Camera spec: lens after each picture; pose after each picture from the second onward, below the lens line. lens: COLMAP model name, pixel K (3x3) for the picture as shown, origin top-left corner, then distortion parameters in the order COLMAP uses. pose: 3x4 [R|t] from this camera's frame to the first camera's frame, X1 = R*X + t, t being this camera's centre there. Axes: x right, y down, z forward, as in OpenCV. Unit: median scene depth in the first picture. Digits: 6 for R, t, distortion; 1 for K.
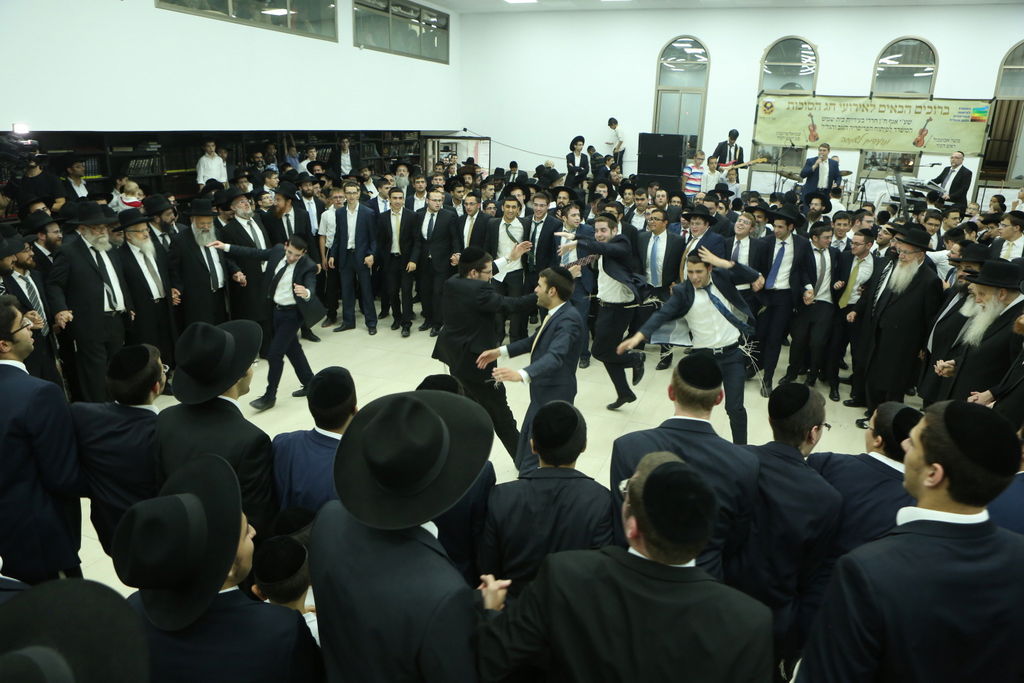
lens RADIAL K [[693.9, 0, 508.9], [0, 693.9, 341.3], [0, 0, 1]] dist [-0.107371, 0.068134]
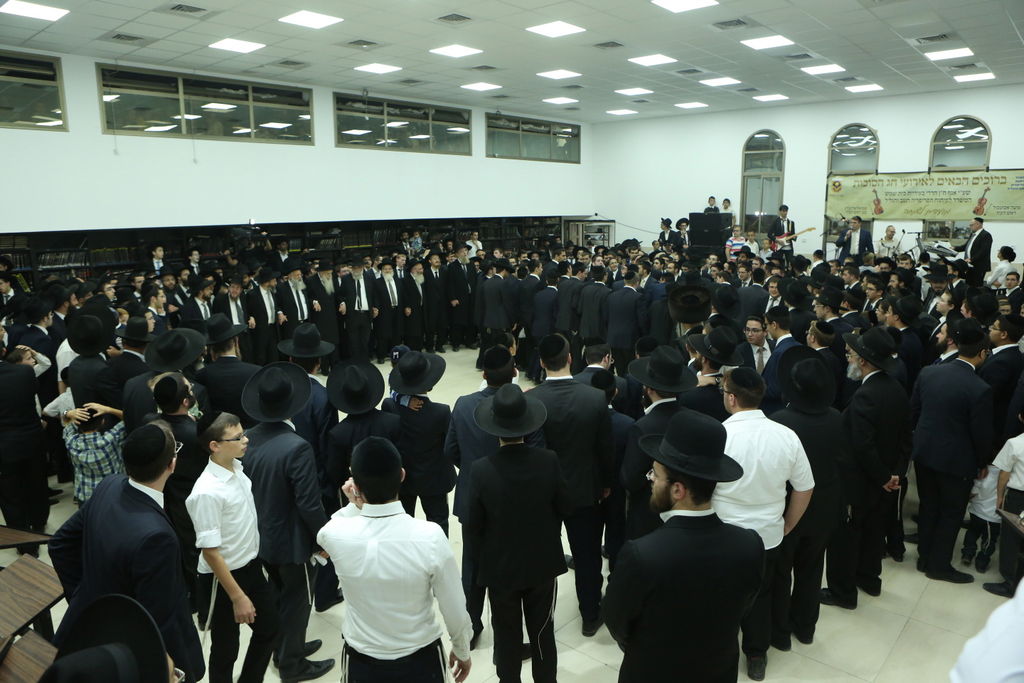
lens RADIAL K [[693.9, 0, 508.9], [0, 693.9, 341.3], [0, 0, 1]] dist [-0.107371, 0.068134]
pose [[0.932475, 0.030738, -0.359925, 0.297604], [-0.073166, 0.991793, -0.104854, 0.069809], [0.353748, 0.124108, 0.927070, -0.207326]]
